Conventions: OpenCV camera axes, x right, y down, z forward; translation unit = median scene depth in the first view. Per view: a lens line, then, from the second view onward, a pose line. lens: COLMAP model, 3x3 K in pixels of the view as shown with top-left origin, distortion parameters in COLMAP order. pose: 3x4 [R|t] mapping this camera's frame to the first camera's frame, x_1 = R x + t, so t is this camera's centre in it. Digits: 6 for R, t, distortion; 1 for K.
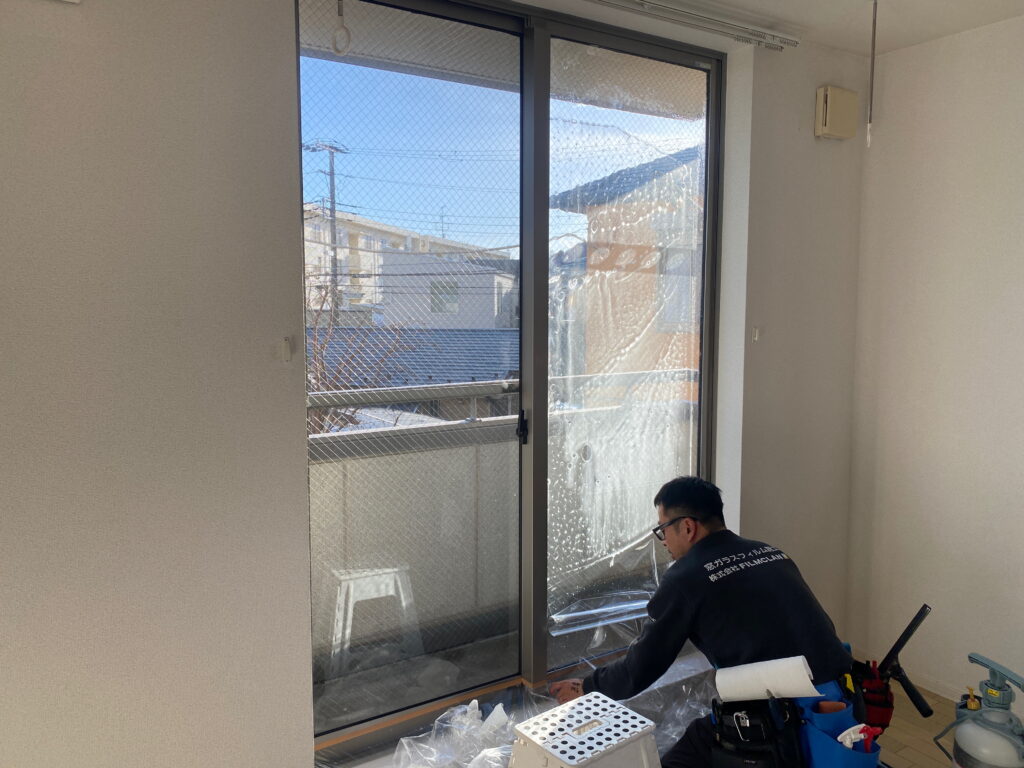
lens RADIAL K [[774.6, 0, 512.2], [0, 774.6, 378.2], [0, 0, 1]] dist [0.001534, 0.000918]
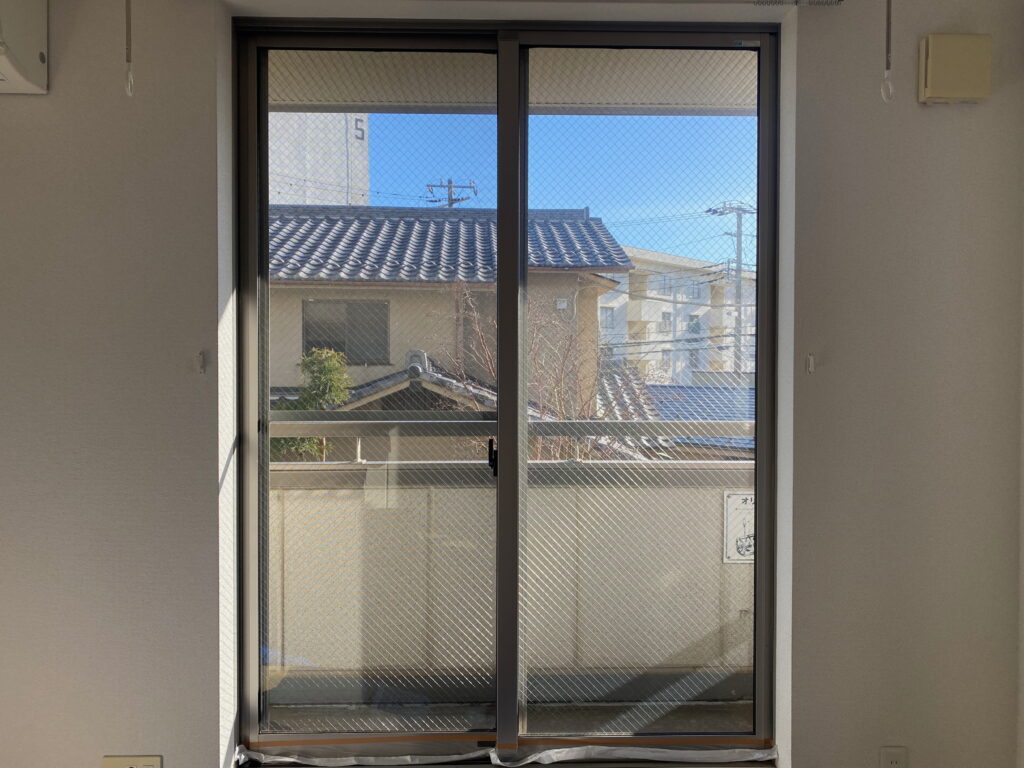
lens RADIAL K [[773.1, 0, 512.0], [0, 773.1, 384.0], [0, 0, 1]] dist [0.002001, 0.002411]
pose [[0.856116, 0.015655, -0.516547, 0.461498], [-0.053768, 0.996815, -0.058904, 0.024519], [0.513979, 0.078202, 0.854230, 0.184726]]
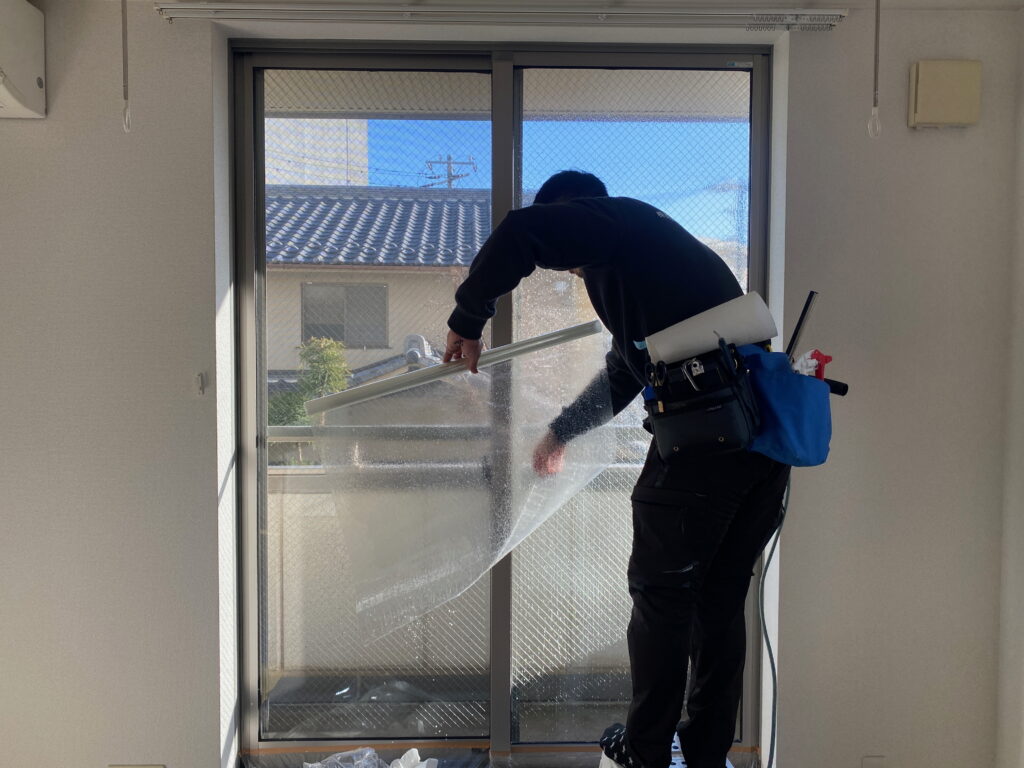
lens RADIAL K [[774.6, 0, 512.2], [0, 774.6, 378.2], [0, 0, 1]] dist [0.001534, 0.000918]
pose [[0.856522, 0.029741, -0.515253, 0.473598], [-0.055302, 0.997879, -0.034332, -0.021472], [0.513139, 0.057900, 0.856350, 0.171757]]
